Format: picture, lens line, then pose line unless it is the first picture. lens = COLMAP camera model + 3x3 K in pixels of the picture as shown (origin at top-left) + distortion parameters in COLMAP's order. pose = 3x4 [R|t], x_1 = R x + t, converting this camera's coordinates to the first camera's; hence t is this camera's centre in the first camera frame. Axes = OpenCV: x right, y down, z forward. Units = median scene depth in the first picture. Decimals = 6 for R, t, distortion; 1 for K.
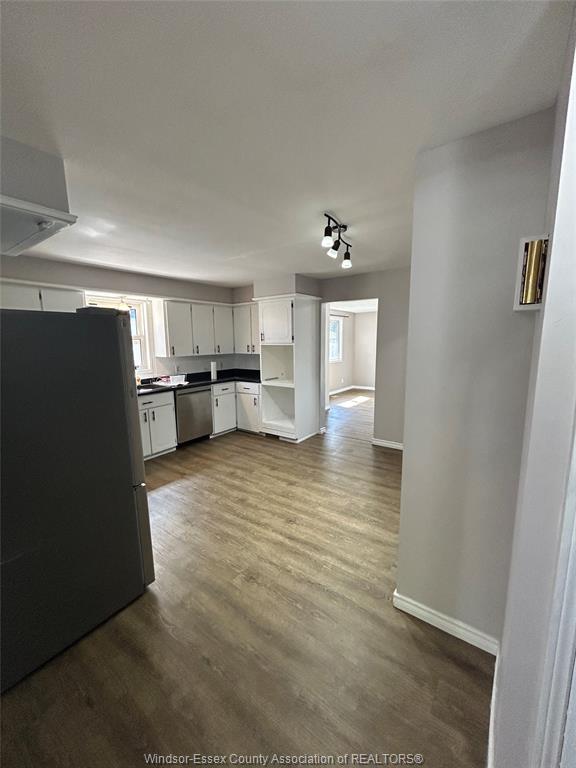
lens RADIAL K [[311.5, 0, 288.0], [0, 311.5, 384.0], [0, 0, 1]] dist [0.008685, -0.000116]
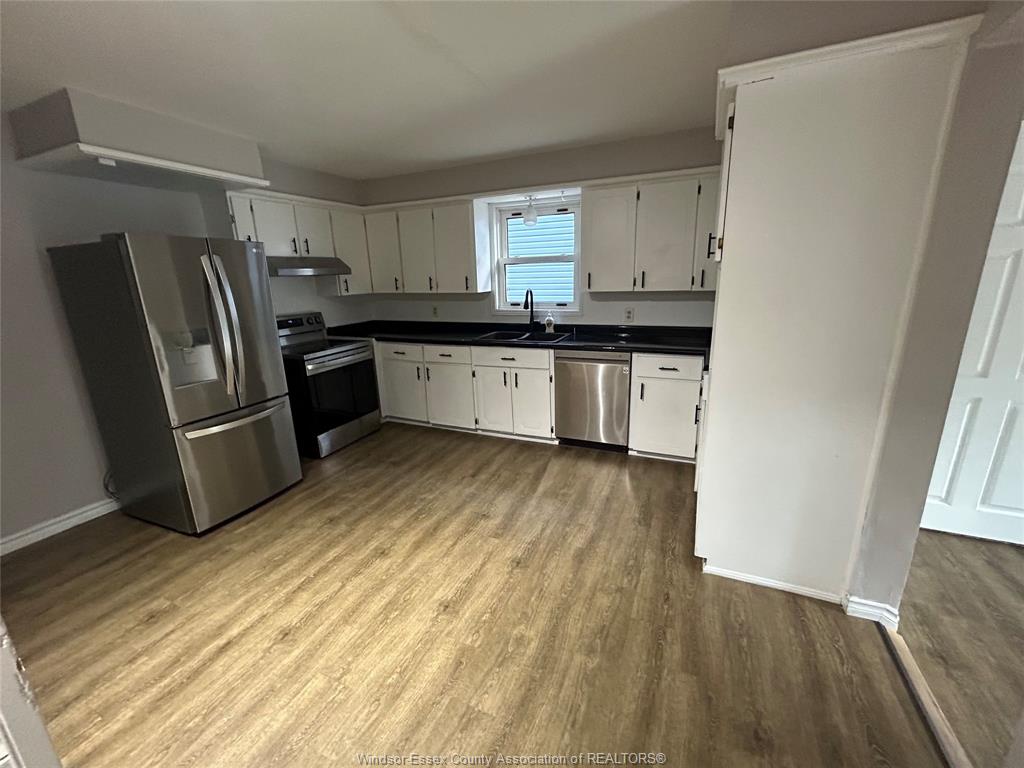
lens RADIAL K [[415.4, 0, 512.0], [0, 415.4, 384.0], [0, 0, 1]] dist [0.008685, -0.000116]
pose [[0.214491, 0.263473, -0.940519, 0.512759], [-0.118141, 0.962859, 0.242788, -0.131984], [0.969555, 0.059037, 0.237652, 0.976606]]
